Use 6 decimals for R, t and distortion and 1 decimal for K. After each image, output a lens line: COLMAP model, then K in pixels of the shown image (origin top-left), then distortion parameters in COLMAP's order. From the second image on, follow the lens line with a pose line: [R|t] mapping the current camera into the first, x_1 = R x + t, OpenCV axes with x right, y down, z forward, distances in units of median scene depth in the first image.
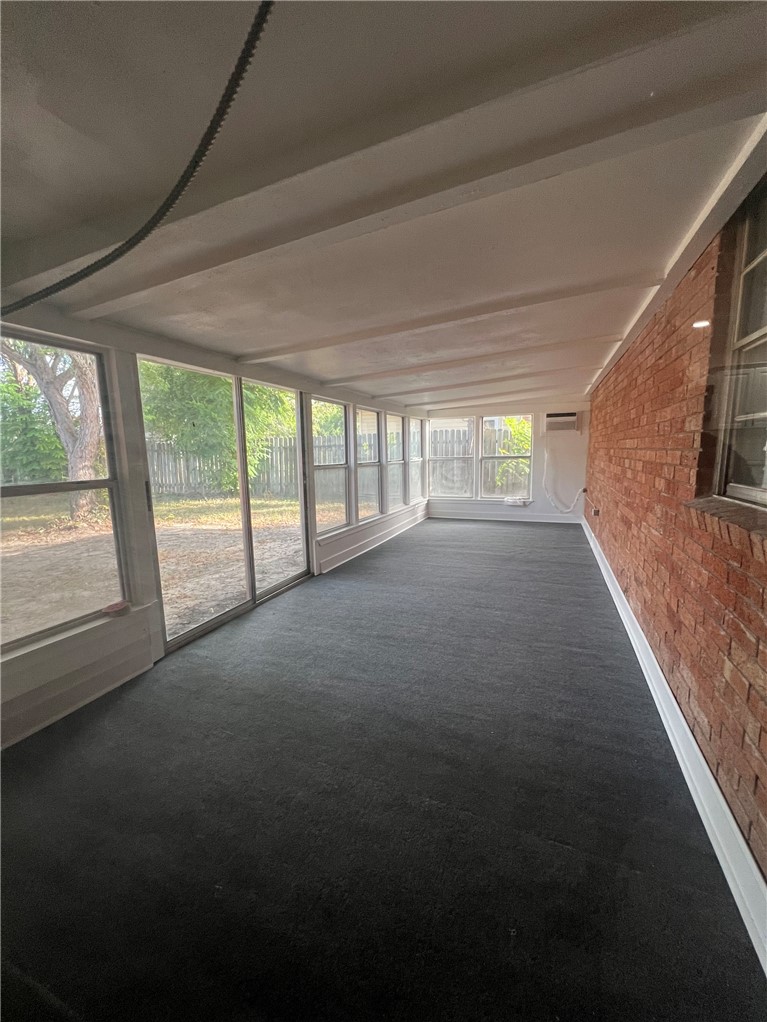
lens RADIAL K [[410.9, 0, 382.6], [0, 410.9, 513.4], [0, 0, 1]] dist [-0.000946, 0.000611]
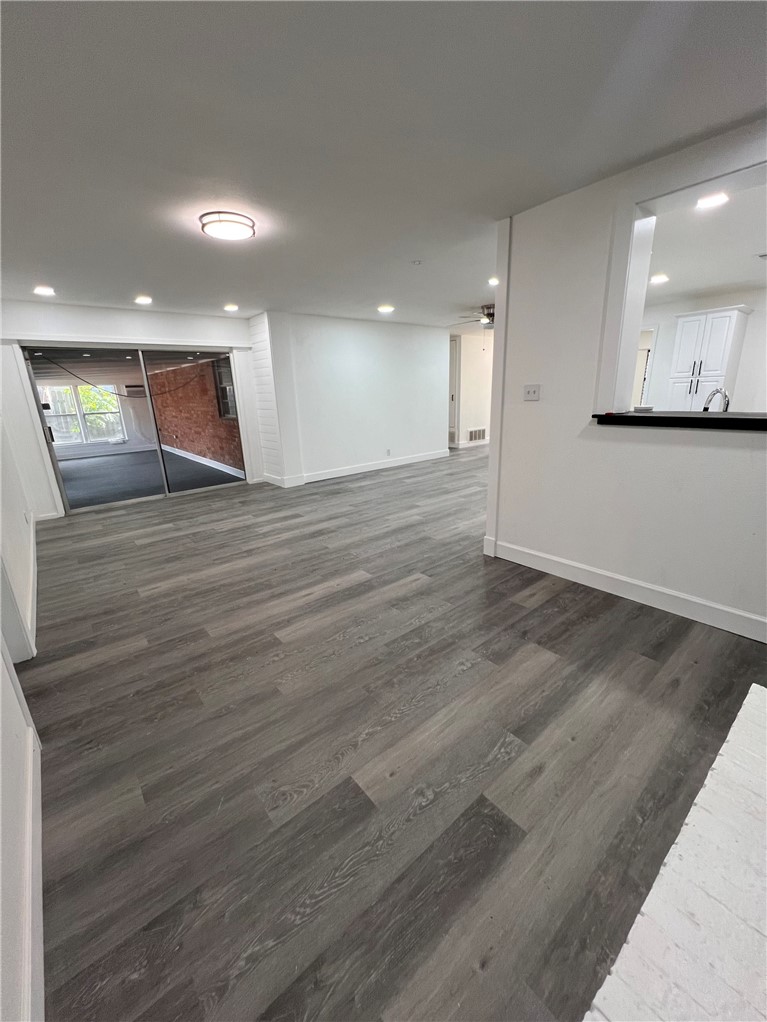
lens RADIAL K [[407.9, 0, 383.5], [0, 407.9, 511.0], [0, 0, 1]] dist [-0.001113, 0.000103]
pose [[0.470368, -0.248505, 0.846758, -0.608983], [0.156936, 0.967792, 0.196850, 0.086949], [-0.868404, 0.040295, 0.494218, -0.684862]]
